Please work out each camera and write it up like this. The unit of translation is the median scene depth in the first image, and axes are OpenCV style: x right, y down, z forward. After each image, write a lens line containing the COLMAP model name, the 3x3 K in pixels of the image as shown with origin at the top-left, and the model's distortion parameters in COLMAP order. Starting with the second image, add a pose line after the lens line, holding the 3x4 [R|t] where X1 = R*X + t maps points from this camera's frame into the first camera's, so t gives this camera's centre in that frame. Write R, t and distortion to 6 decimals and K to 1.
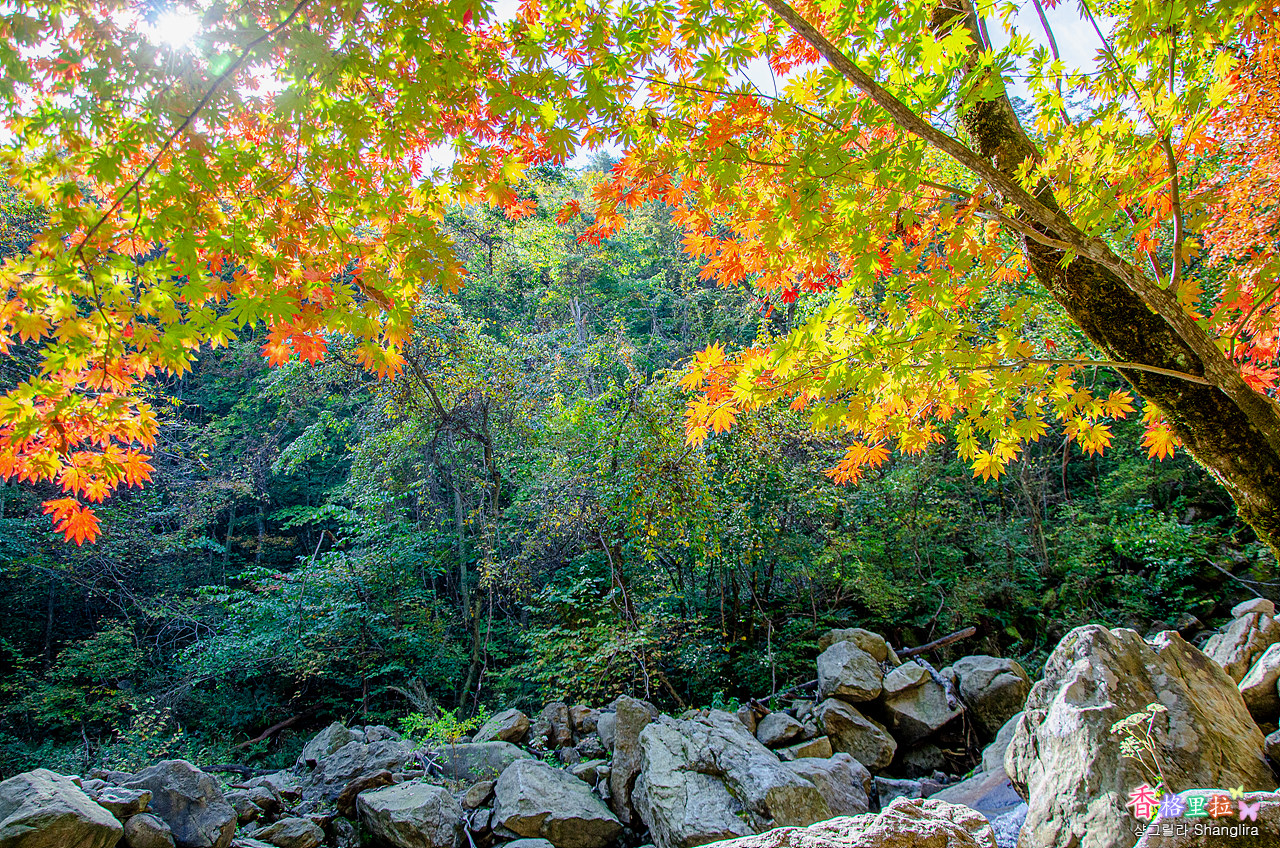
lens RADIAL K [[1008.6, 0, 639.0], [0, 1008.6, 426.6], [0, 0, 1]] dist [-0.144420, 0.108203]
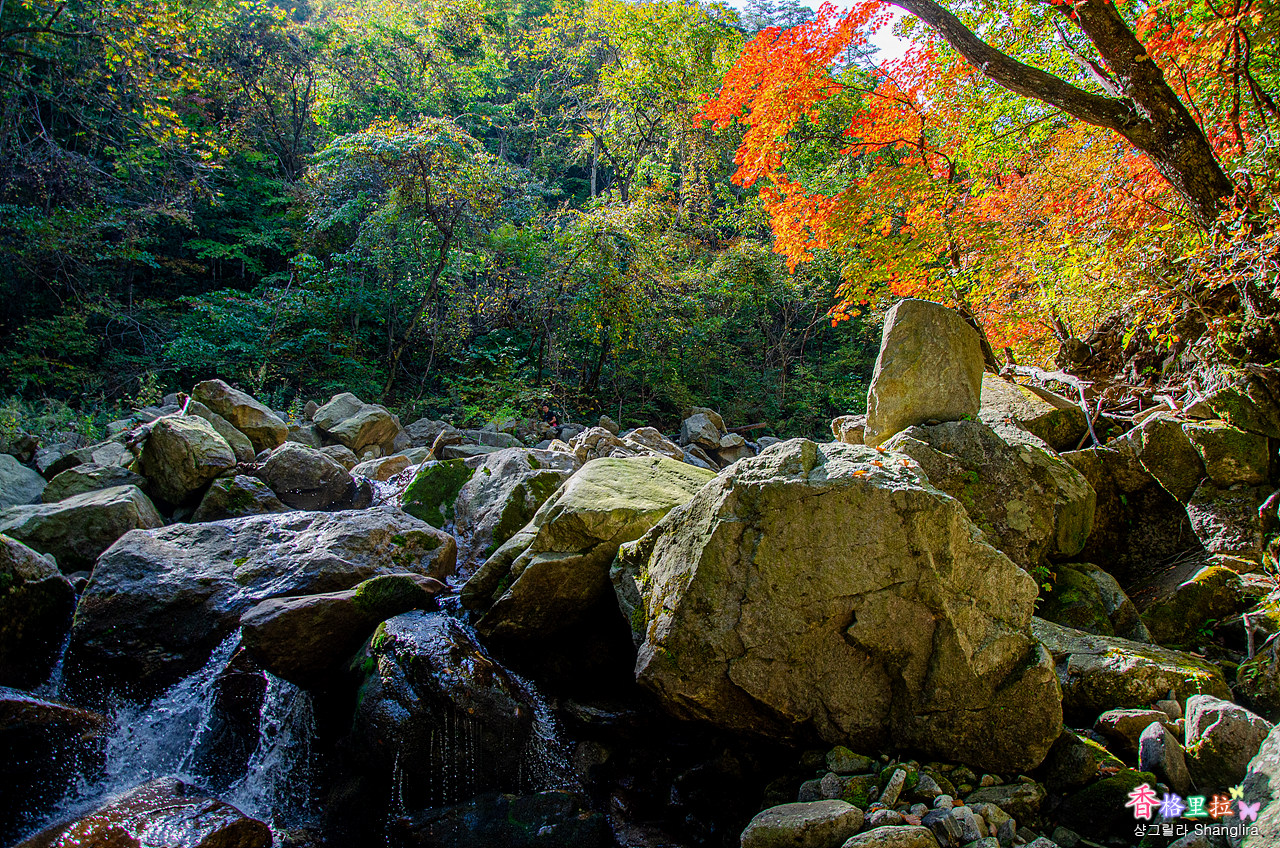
lens RADIAL K [[1008.6, 0, 635.2], [0, 1008.6, 428.6], [0, 0, 1]] dist [-0.144420, 0.108203]
pose [[0.931525, 0.174259, 0.319209, -0.457070], [-0.231193, 0.961291, 0.149895, 0.009048], [-0.280733, -0.213430, 0.935755, -0.596364]]
